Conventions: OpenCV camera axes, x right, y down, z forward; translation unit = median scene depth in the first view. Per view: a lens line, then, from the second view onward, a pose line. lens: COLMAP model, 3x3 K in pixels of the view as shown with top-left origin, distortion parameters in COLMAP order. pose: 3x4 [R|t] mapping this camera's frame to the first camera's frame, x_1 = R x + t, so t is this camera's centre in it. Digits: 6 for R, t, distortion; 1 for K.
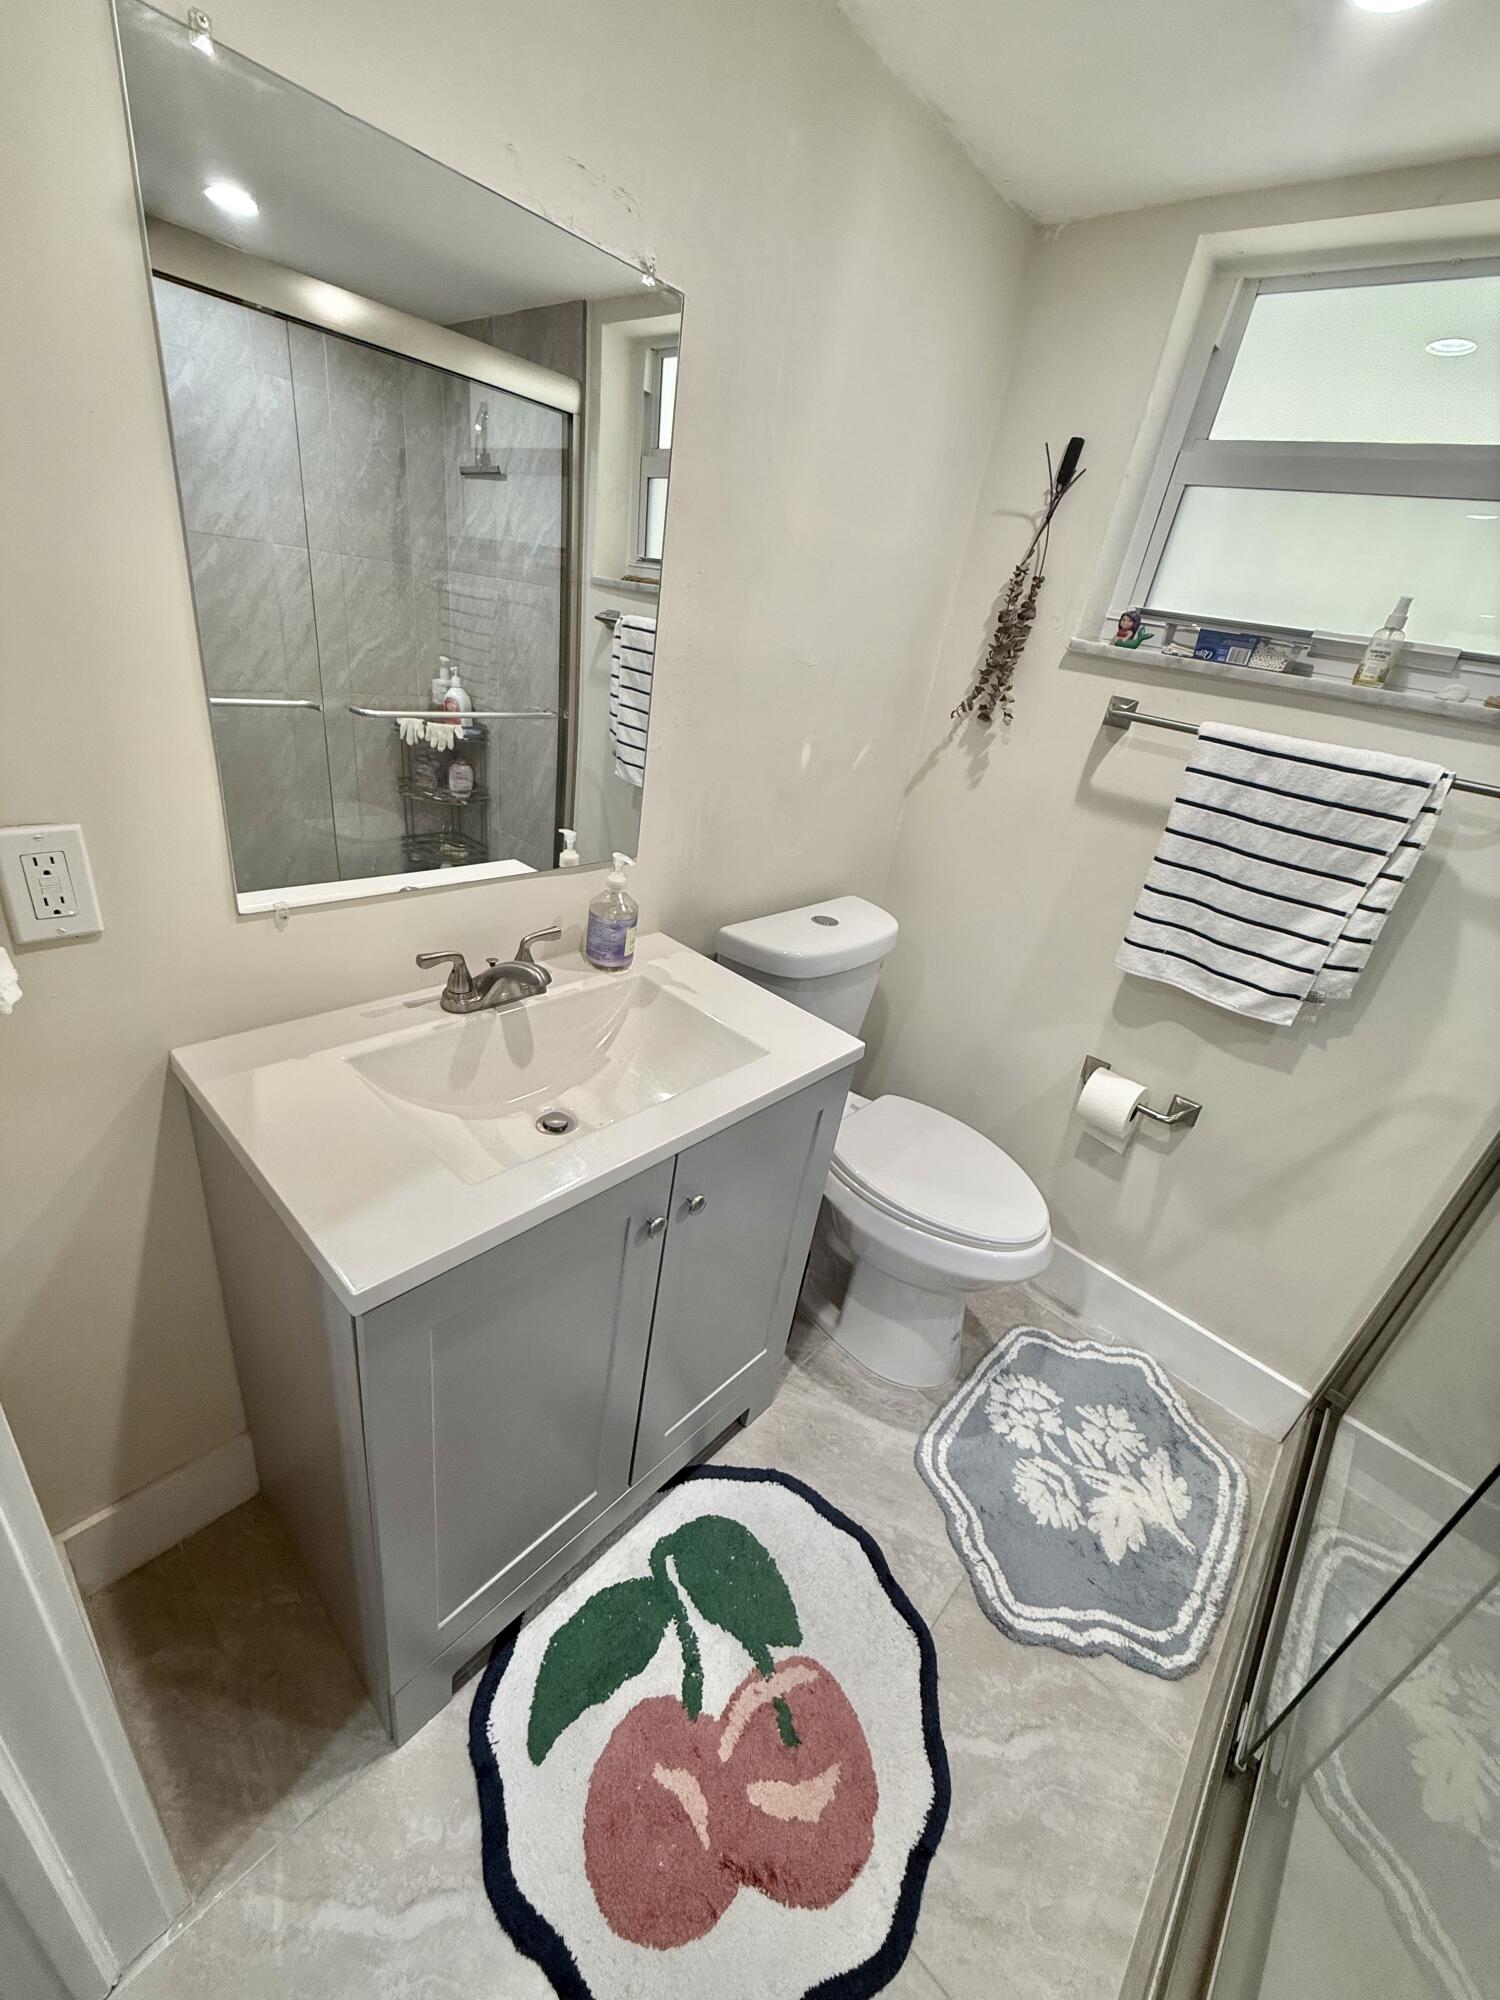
lens RADIAL K [[800.3, 0, 749.2], [0, 800.3, 990.4], [0, 0, 1]] dist [0.002819, -0.000955]
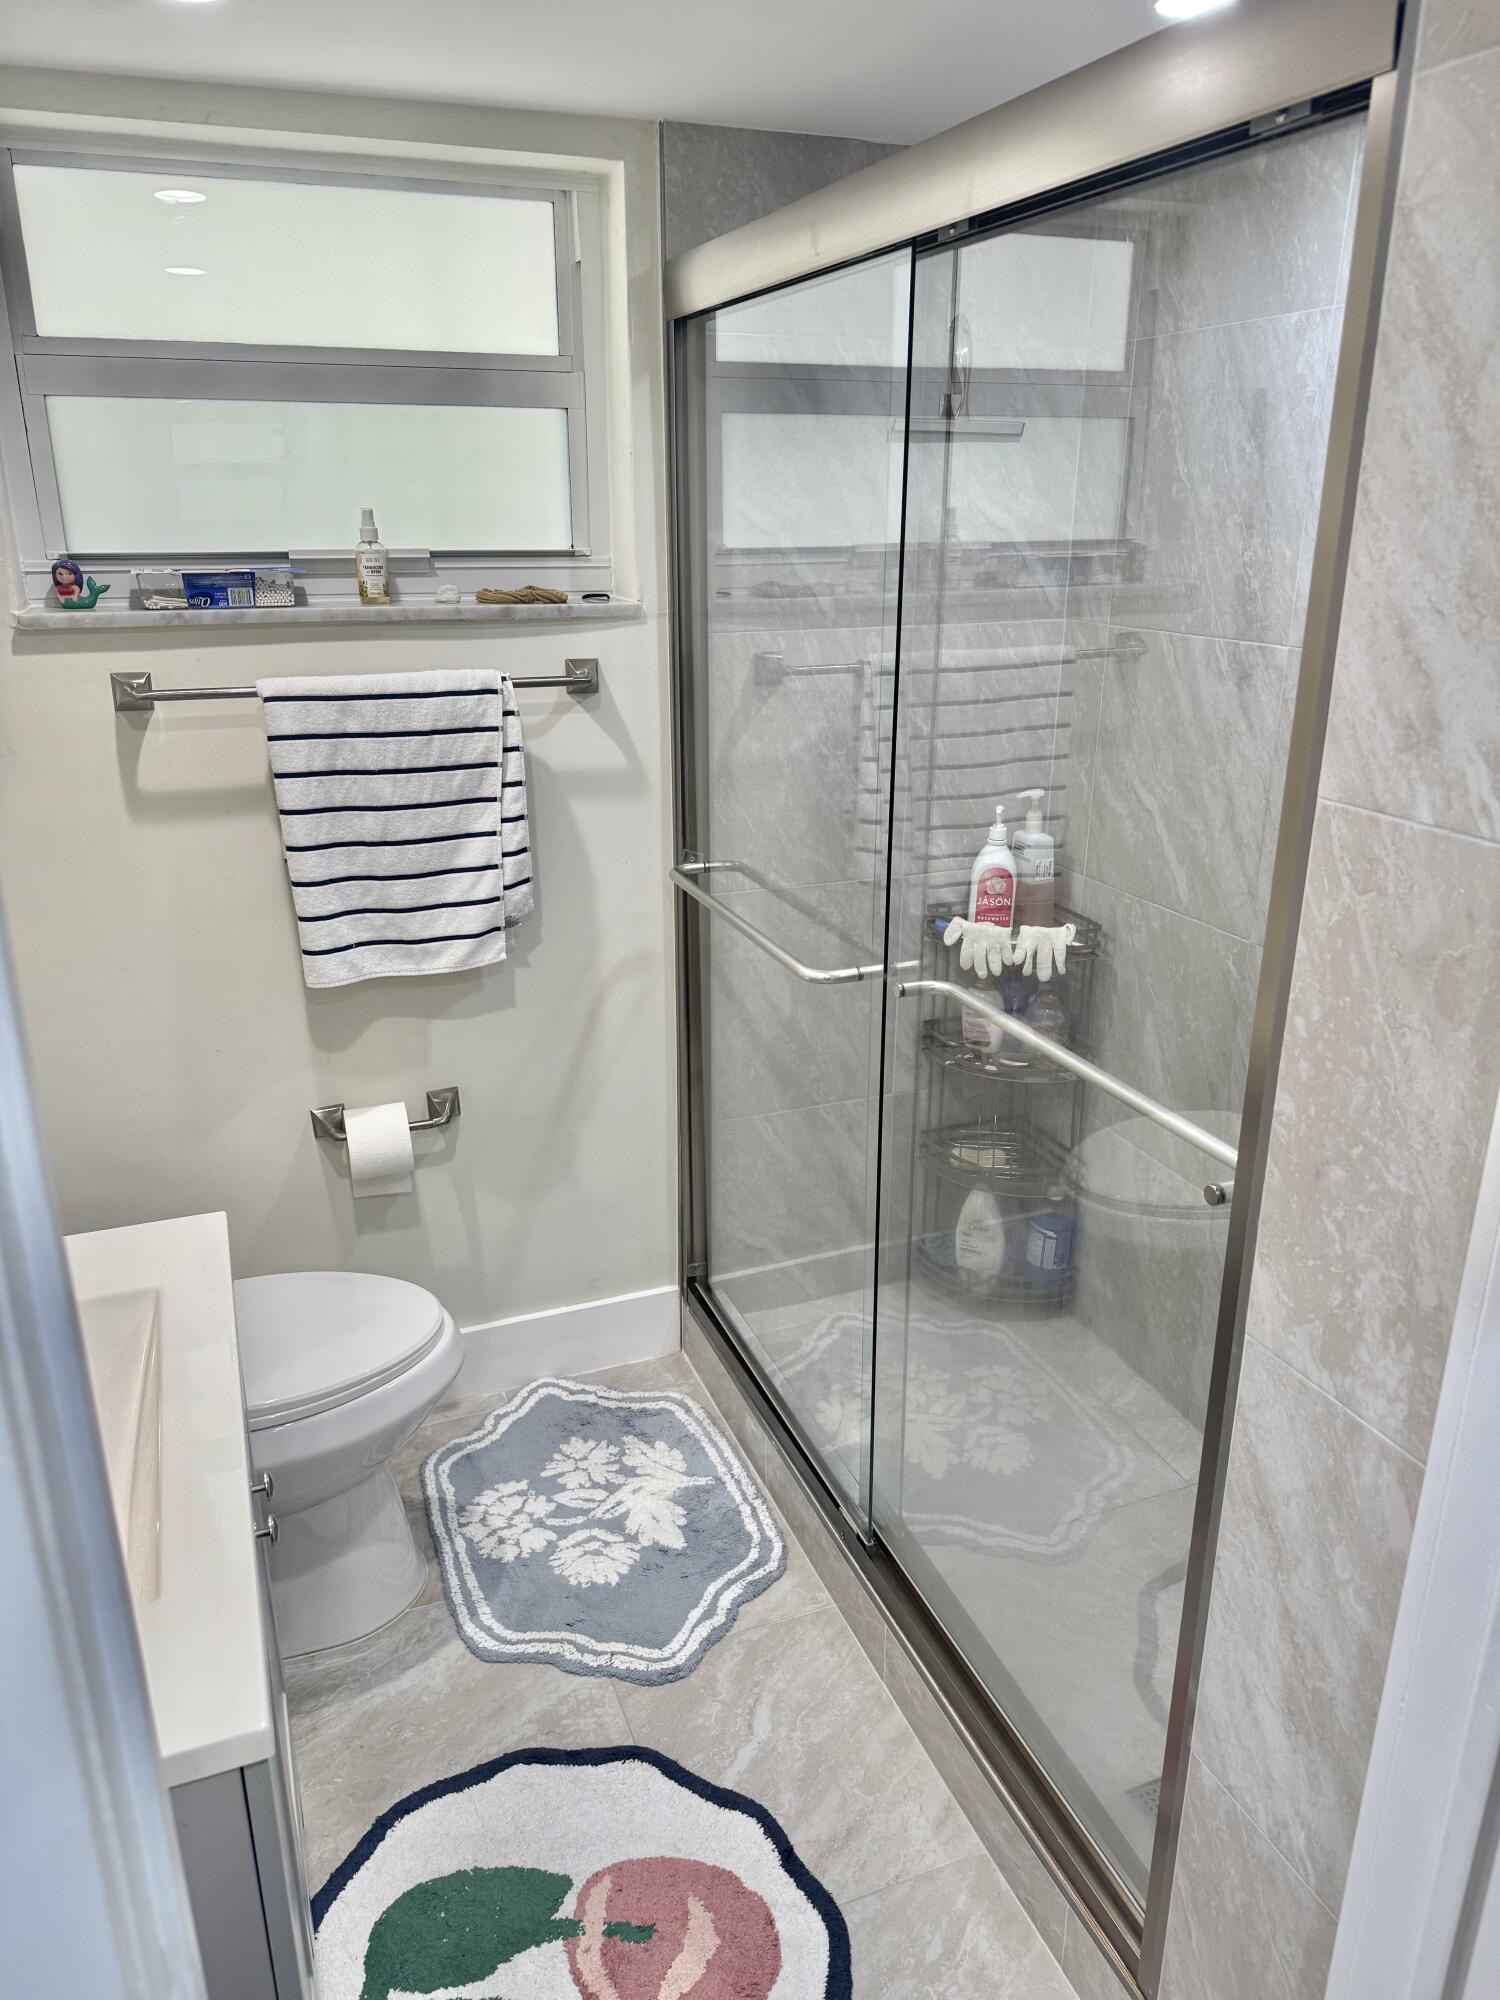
lens RADIAL K [[1429.7, 0, 734.6], [0, 1429.7, 1008.1], [0, 0, 1]] dist [0.046787, -0.058231]
pose [[0.446574, -0.442040, 0.777928, -0.512445], [0.454299, 0.861051, 0.228479, -0.161639], [-0.770833, 0.251379, 0.585341, -0.158892]]
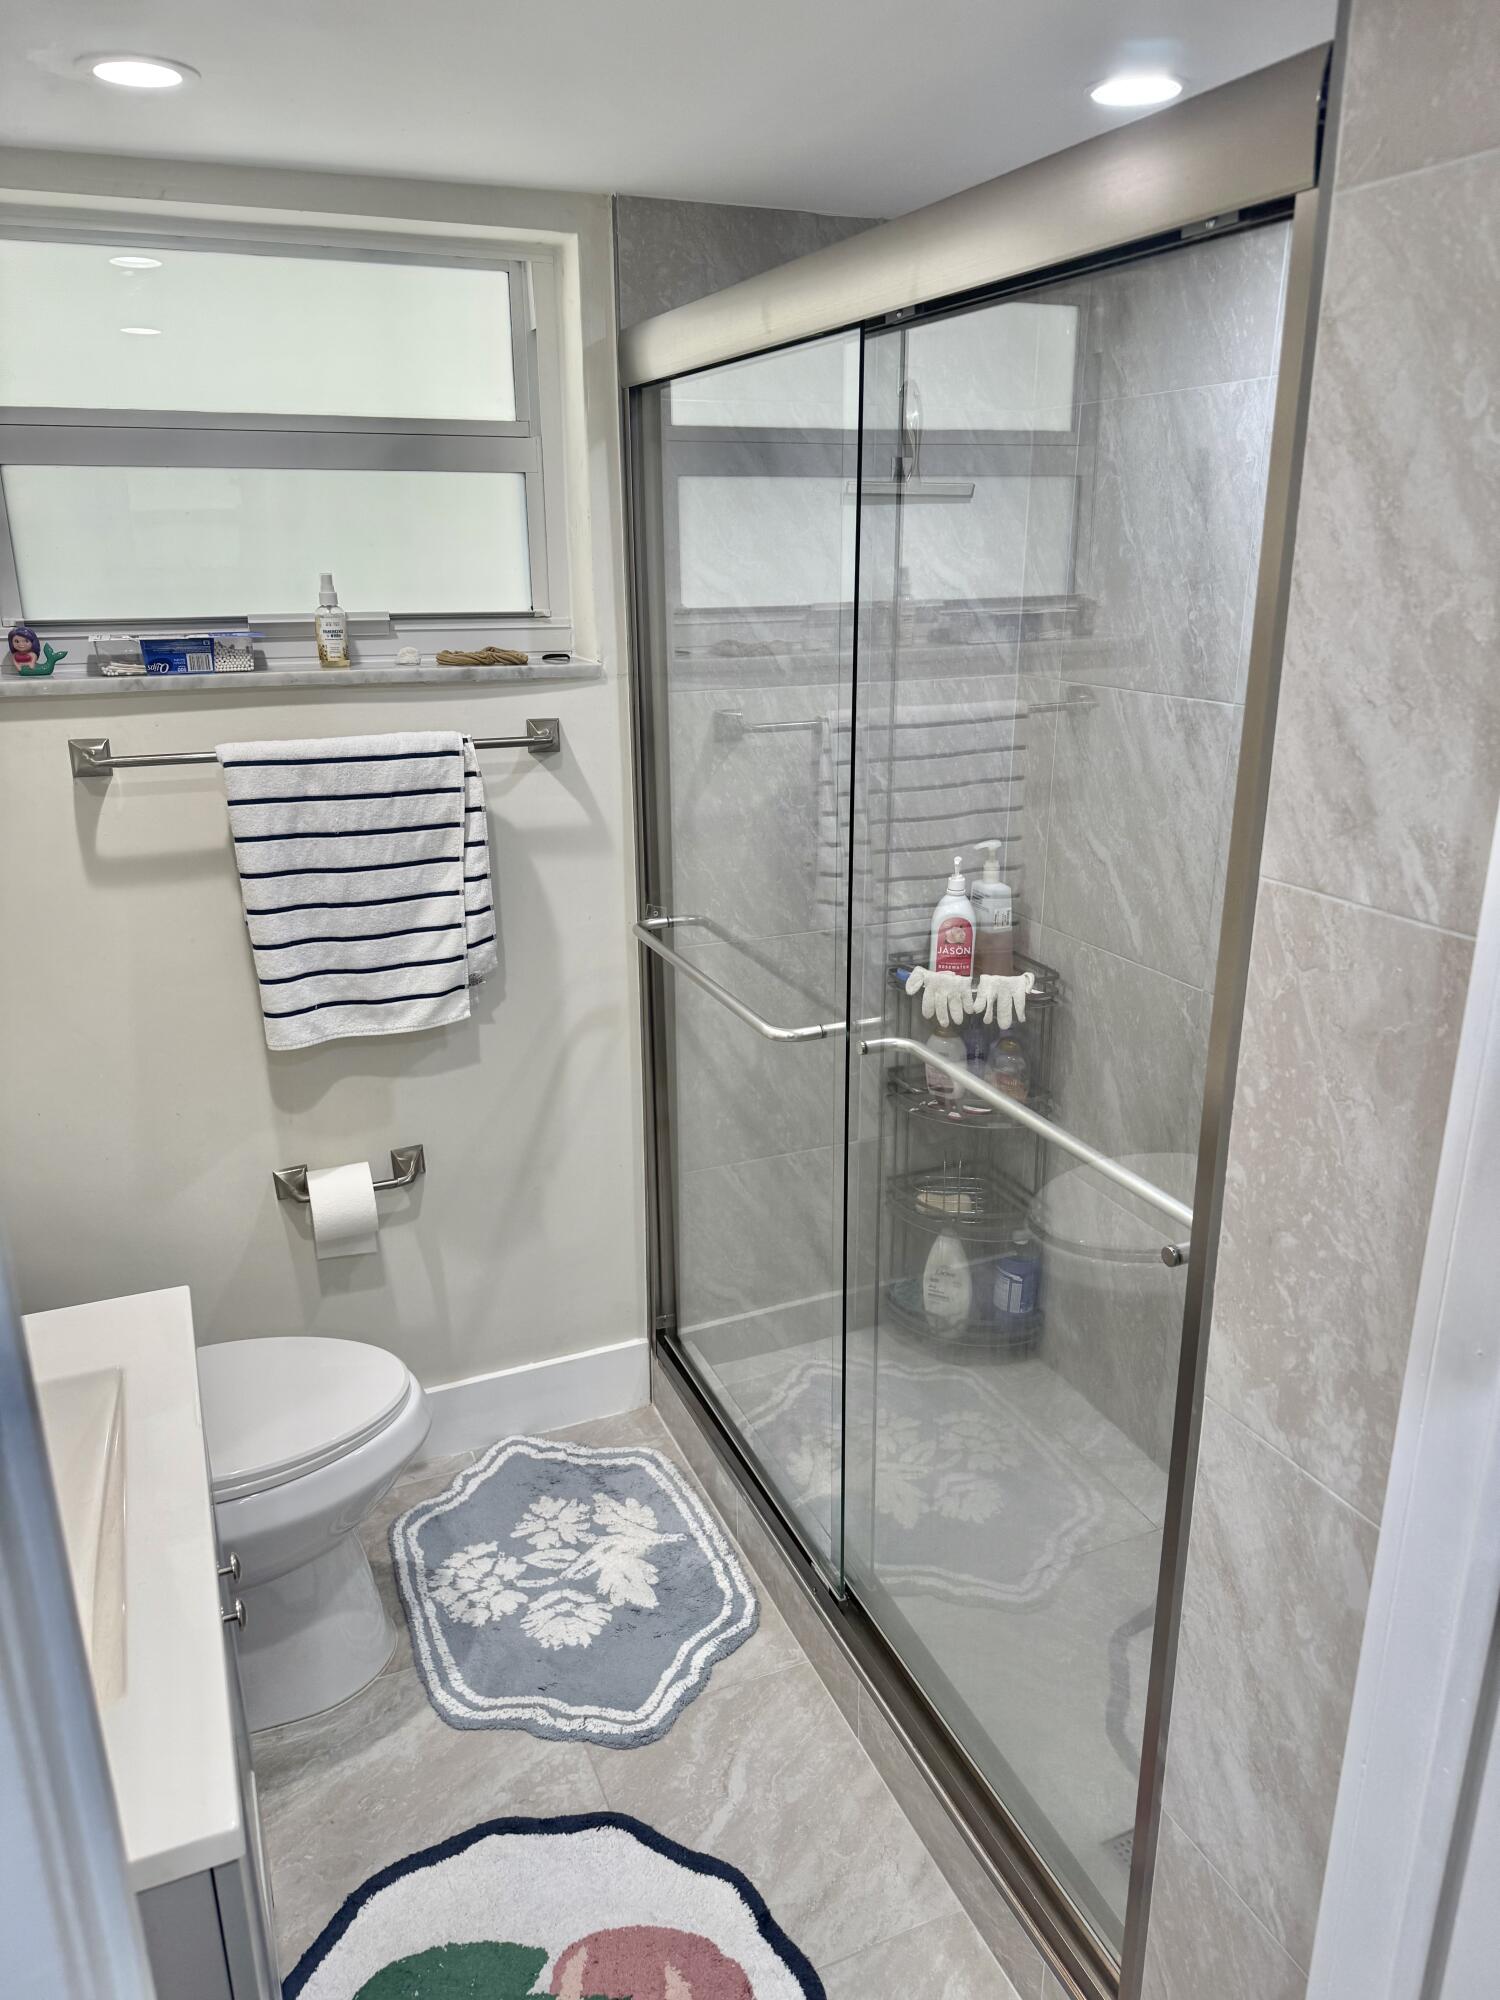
lens RADIAL K [[1429.7, 0, 744.1], [0, 1429.7, 1010.0], [0, 0, 1]] dist [0.046787, -0.058231]
pose [[0.415667, -0.430724, 0.801060, -0.510203], [0.460473, 0.859195, 0.223045, -0.183180], [-0.784337, 0.276155, 0.555476, -0.172369]]
